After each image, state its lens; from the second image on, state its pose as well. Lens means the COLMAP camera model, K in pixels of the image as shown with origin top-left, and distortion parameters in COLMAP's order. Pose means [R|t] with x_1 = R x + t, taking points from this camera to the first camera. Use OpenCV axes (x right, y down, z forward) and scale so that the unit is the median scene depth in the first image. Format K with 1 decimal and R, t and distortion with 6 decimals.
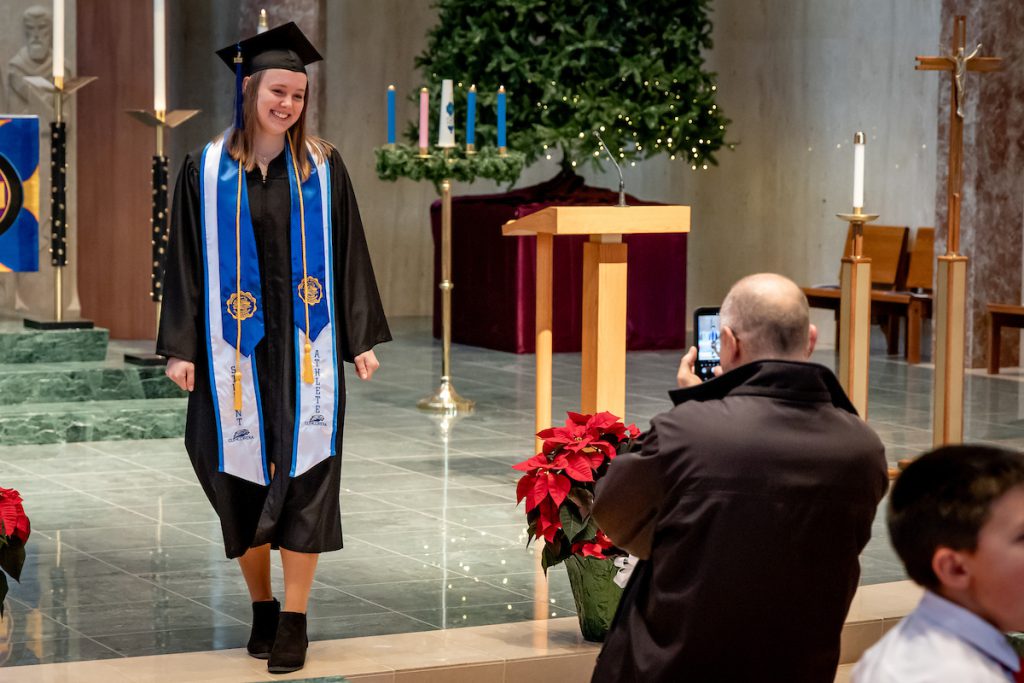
lens RADIAL K [[2934.1, 0, 512.0], [0, 2934.1, 341.5], [0, 0, 1]] dist [0.077303, 0.319735]
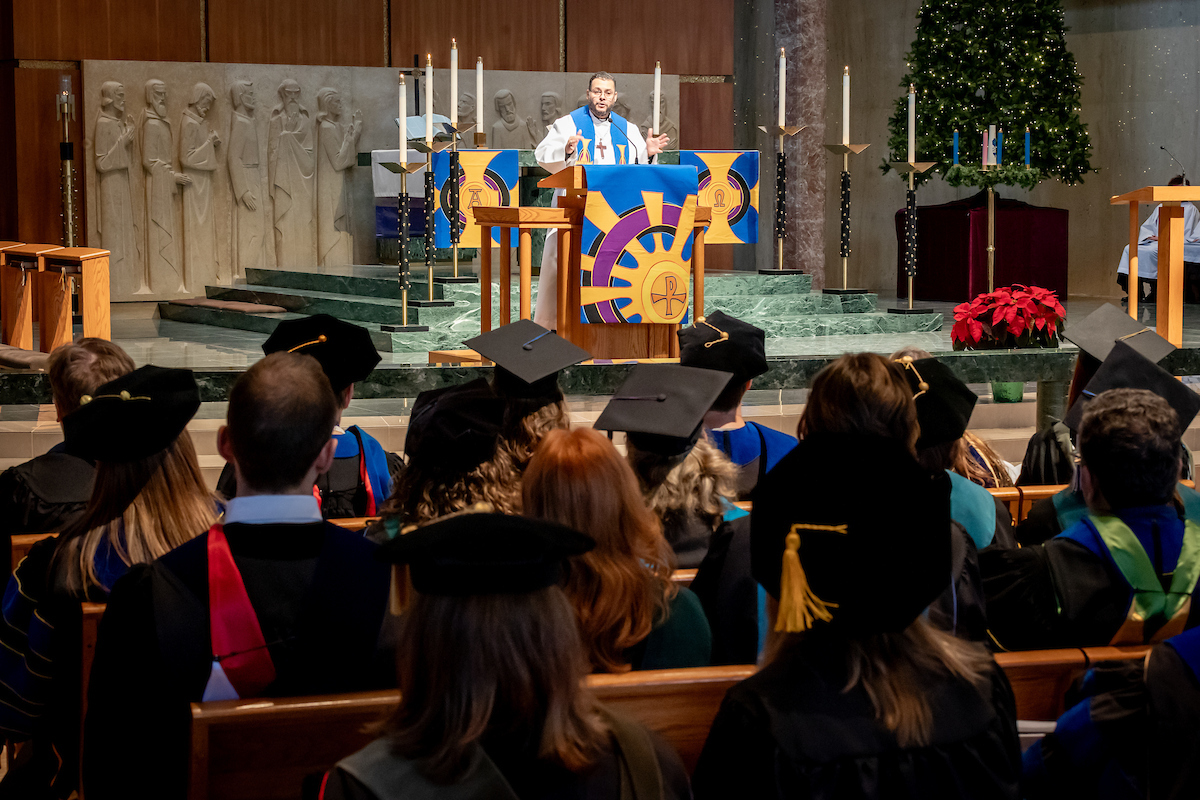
lens RADIAL K [[2457.7, 0, 619.3], [0, 2457.7, 400.0], [0, 0, 1]] dist [0.114409, -0.217687]
pose [[0.999524, -0.017650, 0.025318, -0.278554], [0.017467, 0.999820, 0.007452, 0.054287], [-0.025445, -0.007007, 0.999652, -0.408359]]
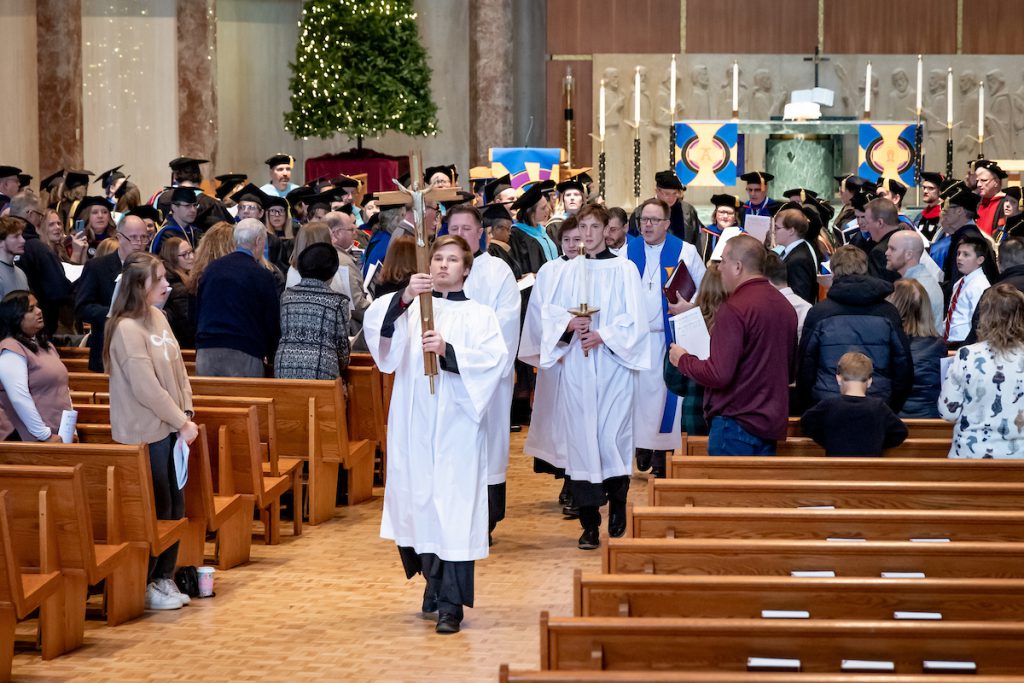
lens RADIAL K [[3254.7, 0, 512.0], [0, 3254.7, 341.5], [0, 0, 1]] dist [0.123646, -0.693322]
pose [[0.812432, 0.041599, -0.581571, 1.143337], [-0.038682, 0.999100, 0.017426, 0.070216], [0.581772, 0.008339, 0.813309, -1.397121]]
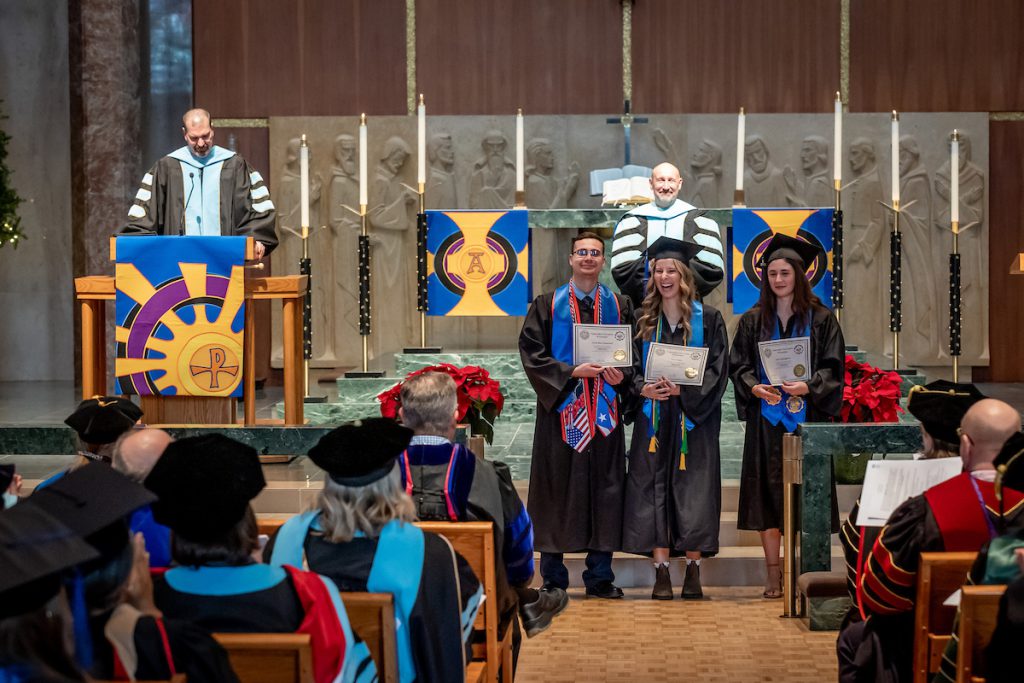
lens RADIAL K [[3254.7, 0, 512.0], [0, 3254.7, 341.5], [0, 0, 1]] dist [0.123646, -0.693322]
pose [[0.876726, -0.001119, -0.480988, 0.474336], [-0.021453, 0.998911, -0.041429, 0.060141], [0.480511, 0.046641, 0.875748, -0.488806]]
